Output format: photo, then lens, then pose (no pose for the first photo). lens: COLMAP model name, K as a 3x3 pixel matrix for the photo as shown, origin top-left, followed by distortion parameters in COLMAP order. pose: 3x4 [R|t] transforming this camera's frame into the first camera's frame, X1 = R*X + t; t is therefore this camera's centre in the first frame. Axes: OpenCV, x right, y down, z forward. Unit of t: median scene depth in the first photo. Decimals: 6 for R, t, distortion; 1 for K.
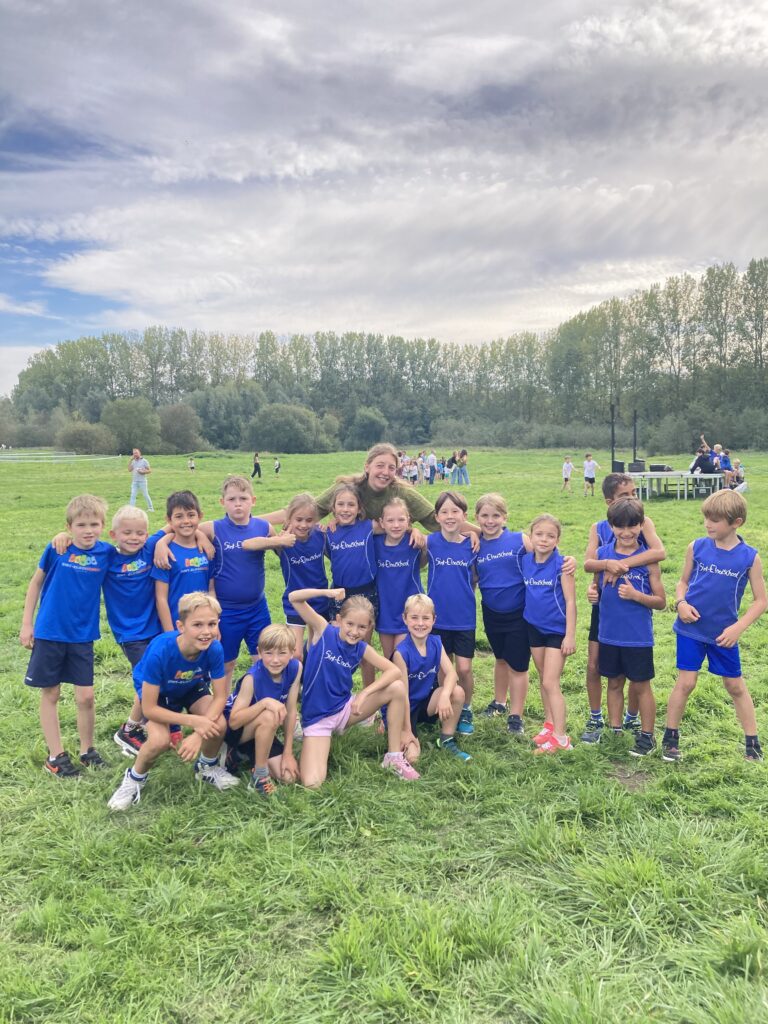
lens RADIAL K [[838.0, 0, 414.5], [0, 838.0, 507.3], [0, 0, 1]] dist [0.023823, -0.024735]
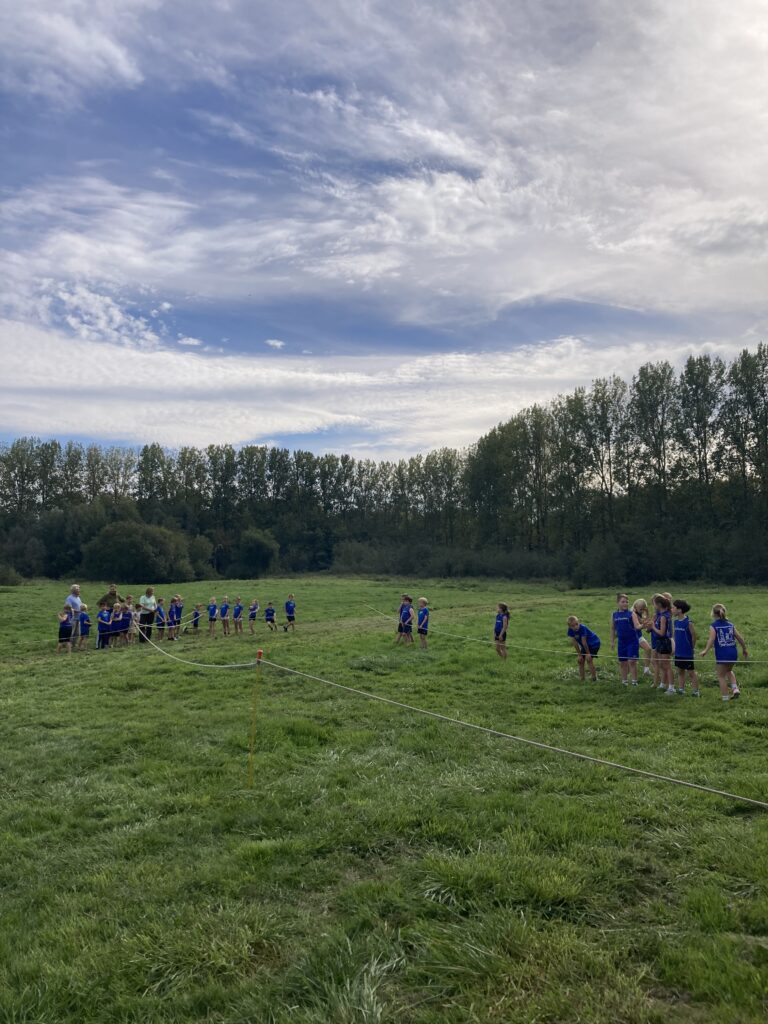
lens RADIAL K [[838.0, 0, 381.8], [0, 838.0, 513.4], [0, 0, 1]] dist [0.023823, -0.024735]
pose [[0.999728, 0.003708, 0.023005, 0.047662], [-0.000428, 0.990009, -0.141007, -0.011562], [-0.023298, 0.140959, 0.989741, 0.127077]]
